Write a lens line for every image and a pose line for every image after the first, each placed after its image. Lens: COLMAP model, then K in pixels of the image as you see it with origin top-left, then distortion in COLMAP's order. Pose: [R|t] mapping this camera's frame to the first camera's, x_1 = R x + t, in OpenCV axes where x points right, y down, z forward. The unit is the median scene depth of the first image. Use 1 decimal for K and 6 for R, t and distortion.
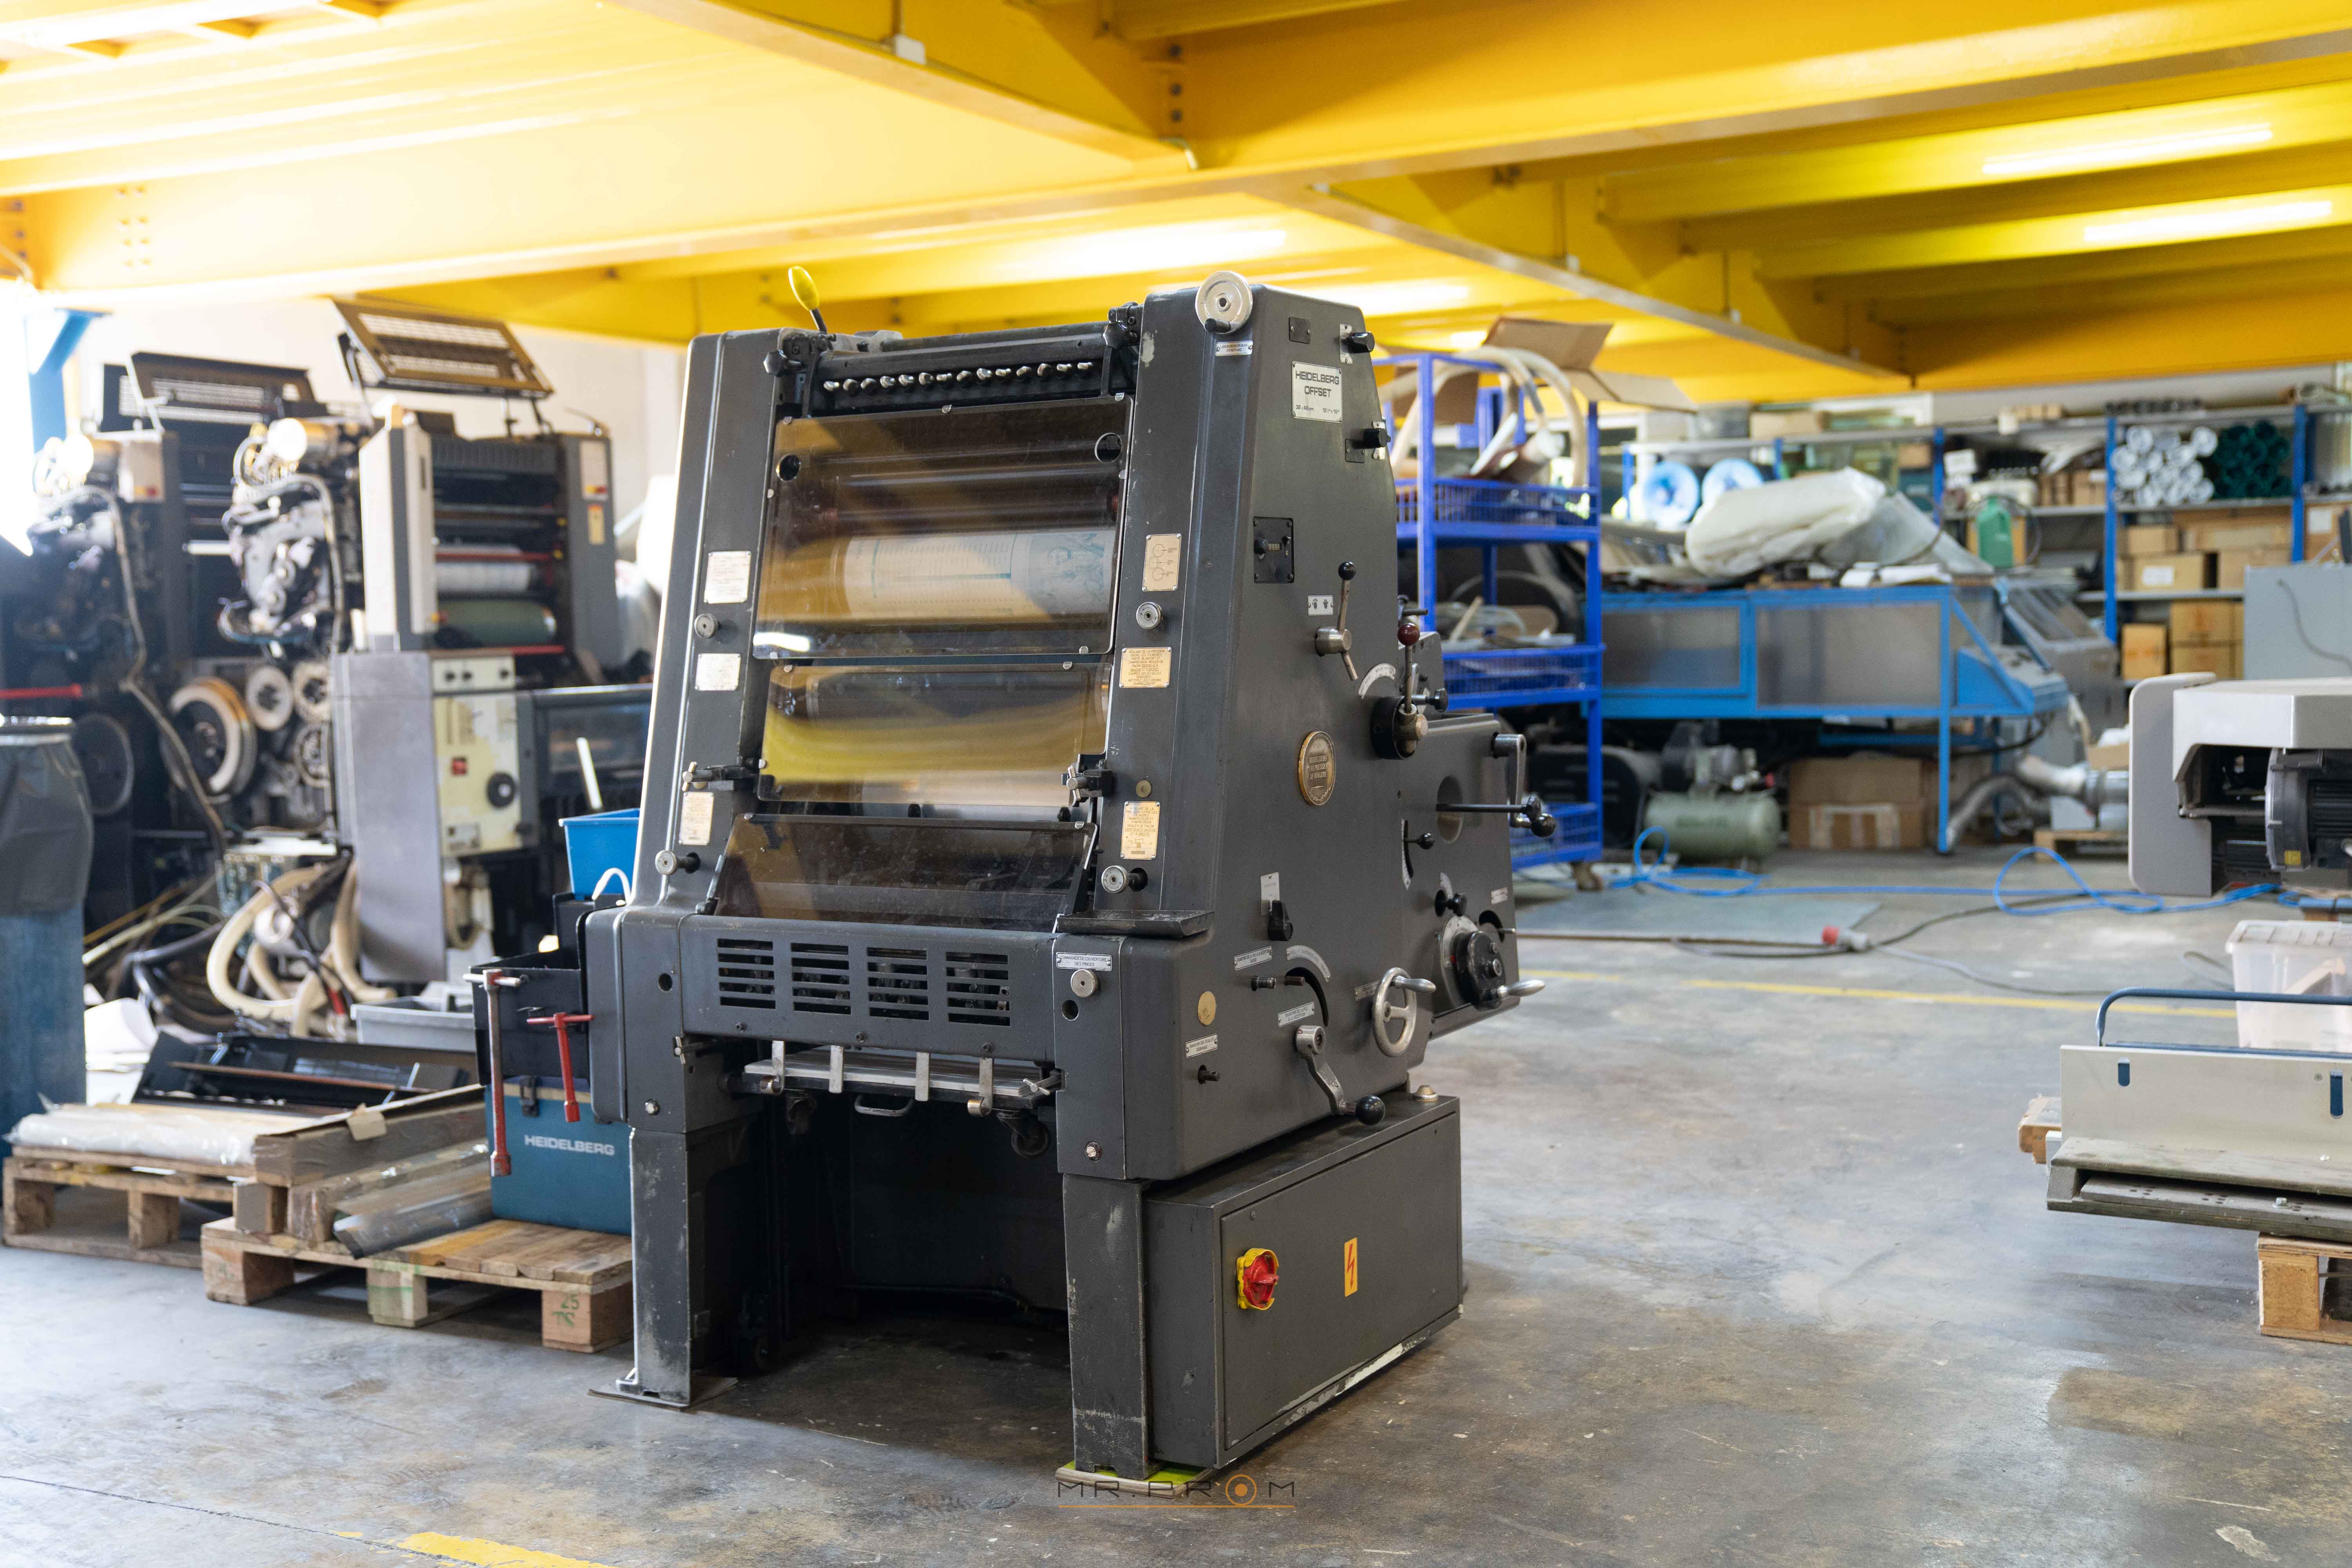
lens RADIAL K [[2606.4, 0, 1159.4], [0, 2606.4, 787.2], [0, 0, 1]] dist [0.082045, 0.000000]
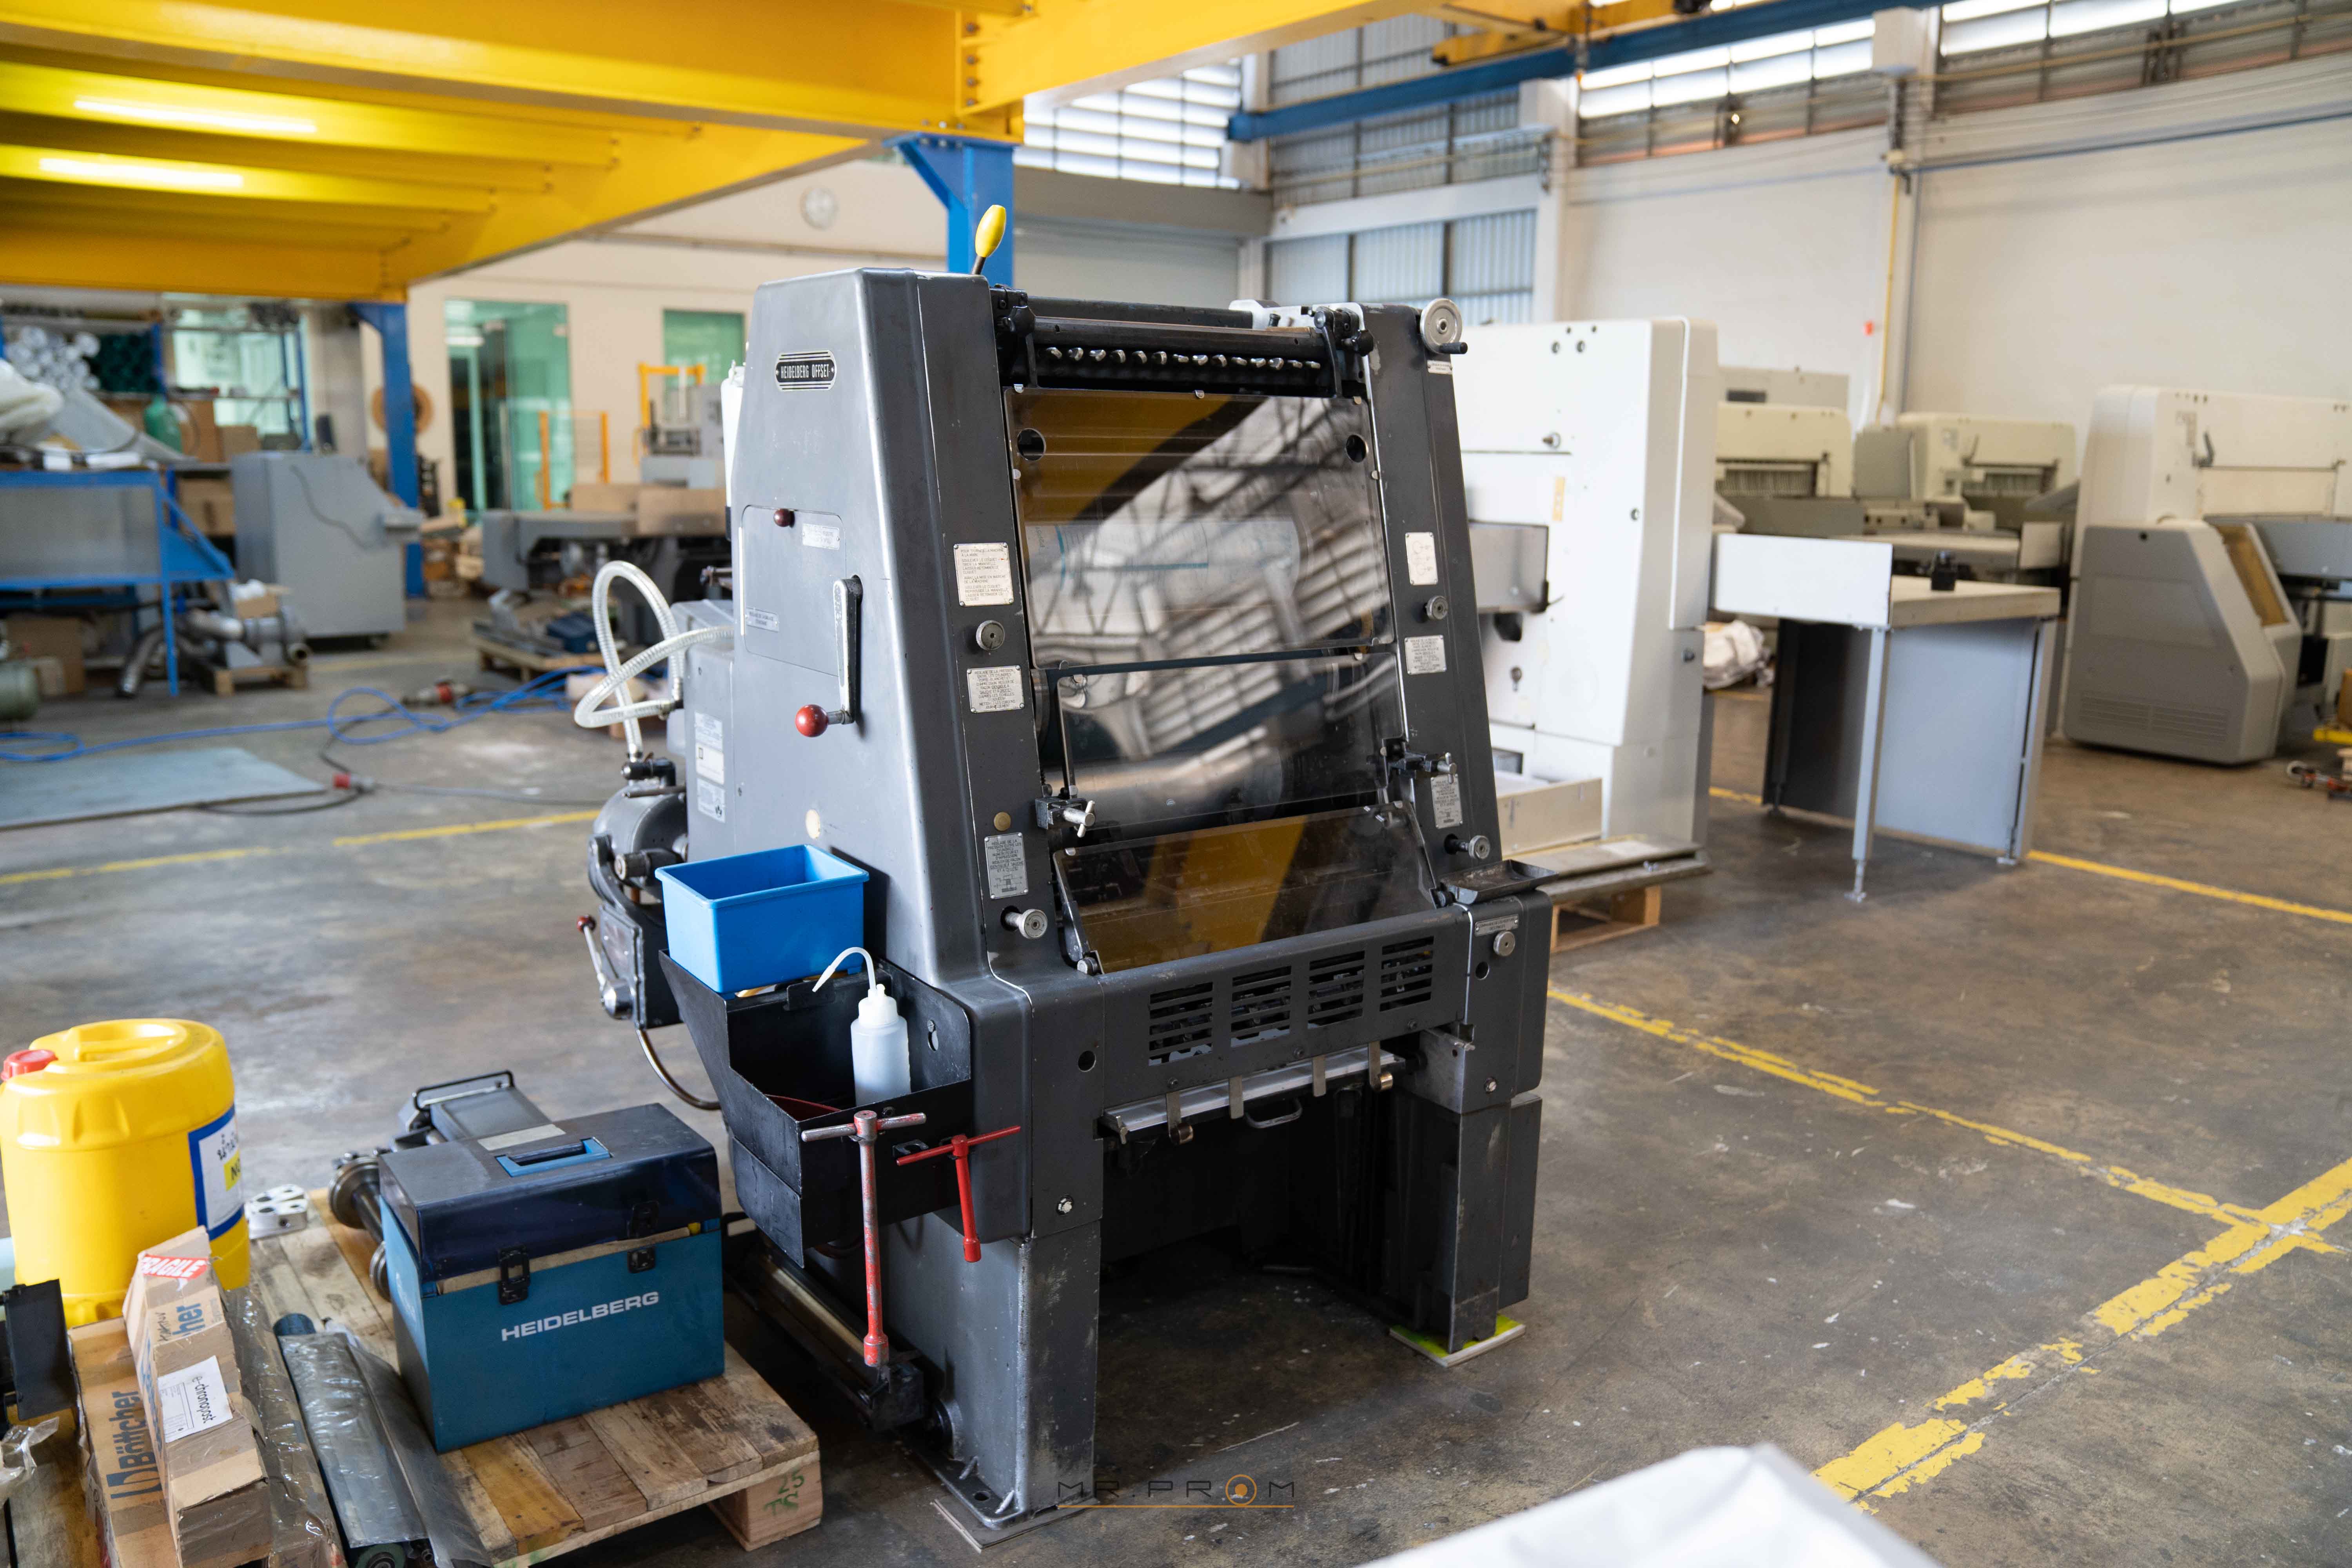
lens RADIAL K [[1781.4, 0, 1183.7], [0, 1781.4, 785.5], [0, 0, 1]] dist [-0.073019, 0.032822]
pose [[0.400728, -0.148522, 0.904079, -0.628366], [0.036621, 0.988581, 0.146172, -0.089526], [-0.915465, -0.025467, 0.401591, 0.673592]]
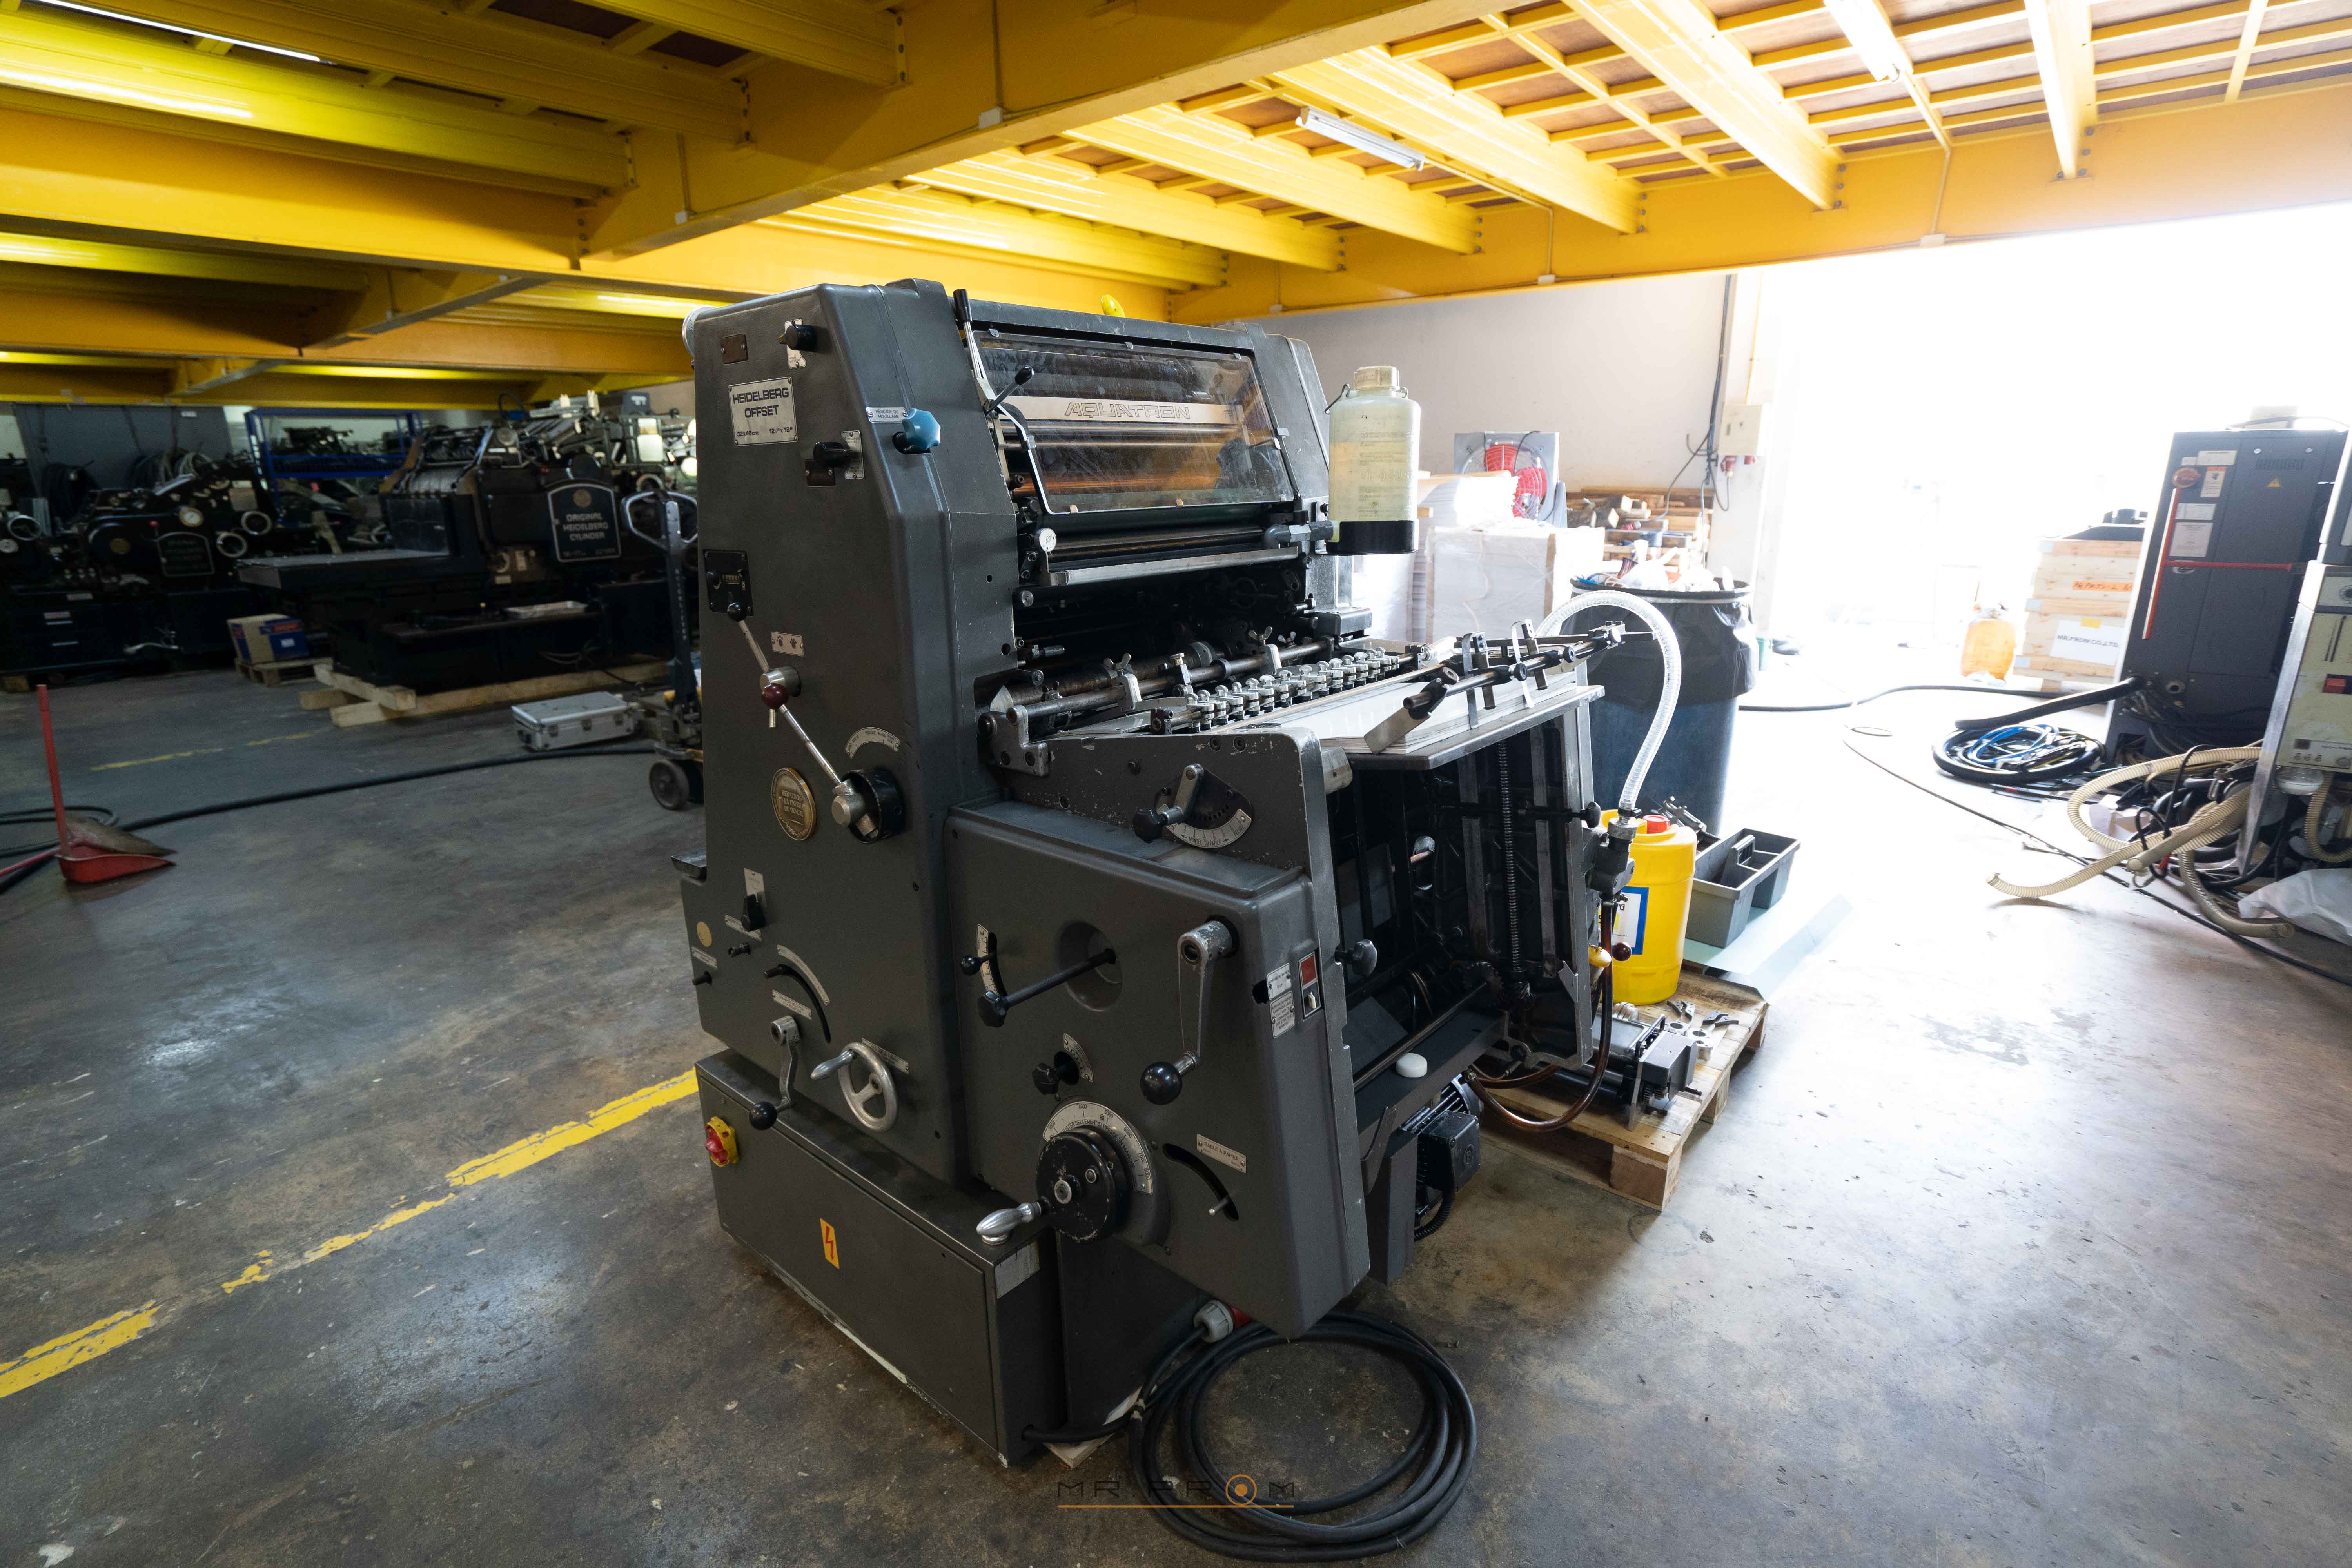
lens RADIAL K [[1108.3, 0, 1157.8], [0, 1108.3, 784.1], [0, 0, 1]] dist [-0.039762, 0.014797]
pose [[-0.196359, 0.293718, -0.935507, 0.381086], [-0.044925, 0.950384, 0.307819, -0.134987], [0.979502, 0.102470, -0.173421, 1.078241]]
